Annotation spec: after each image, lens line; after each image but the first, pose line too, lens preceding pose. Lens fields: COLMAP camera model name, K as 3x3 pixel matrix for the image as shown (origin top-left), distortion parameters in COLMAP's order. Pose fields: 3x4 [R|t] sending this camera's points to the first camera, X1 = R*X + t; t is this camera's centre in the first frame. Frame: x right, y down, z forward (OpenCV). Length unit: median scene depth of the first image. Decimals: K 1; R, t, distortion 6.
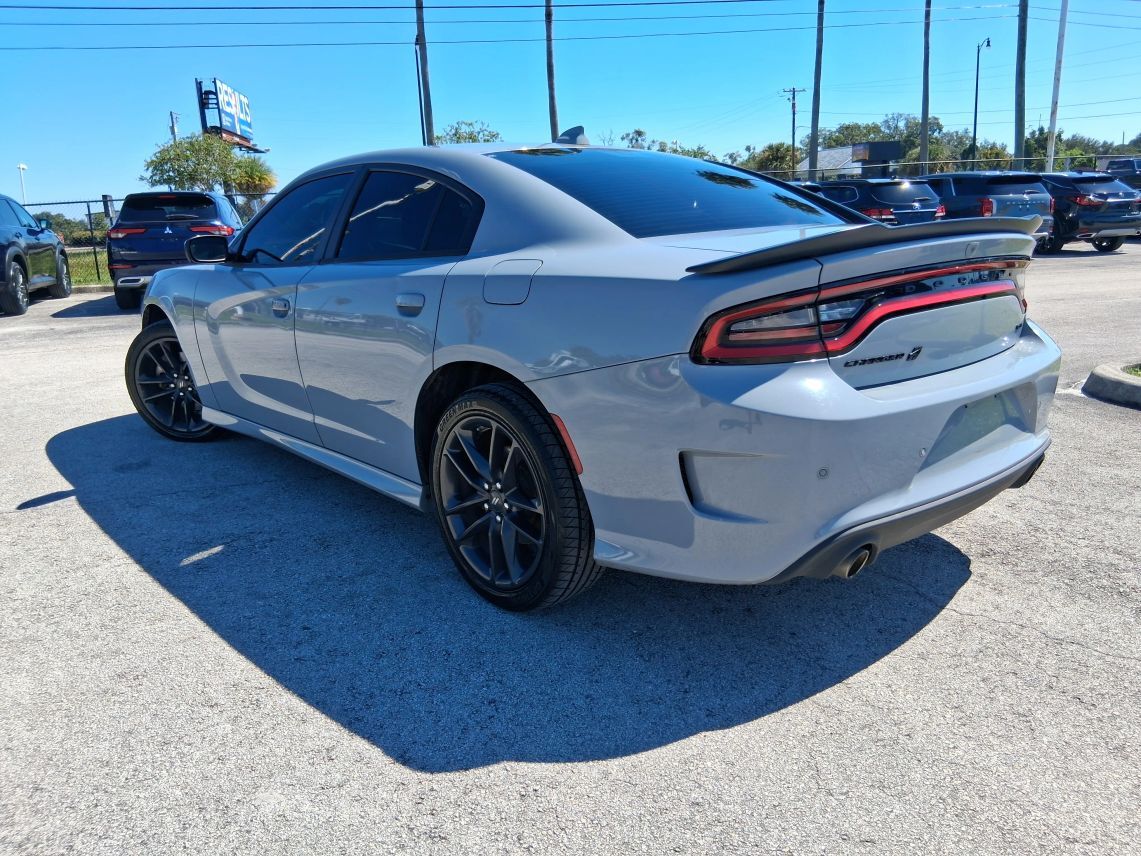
lens RADIAL K [[874.3, 0, 570.5], [0, 874.3, 428.0], [0, 0, 1]] dist [0.116055, -0.210032]
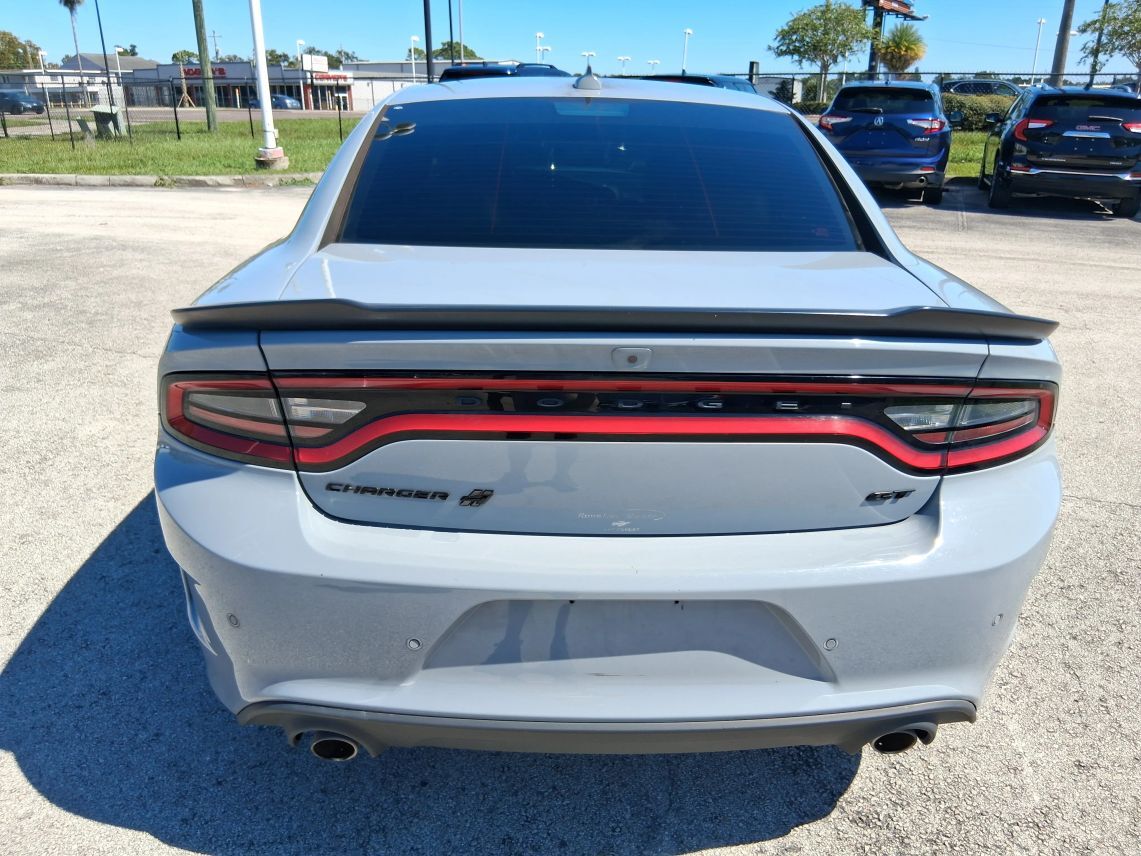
lens RADIAL K [[874.3, 0, 570.5], [0, 874.3, 428.0], [0, 0, 1]] dist [0.116055, -0.210032]
pose [[0.766345, 0.274207, -0.580970, 0.101676], [-0.193933, 0.960886, 0.197707, -0.034801], [0.612459, -0.038842, 0.789548, 0.067843]]
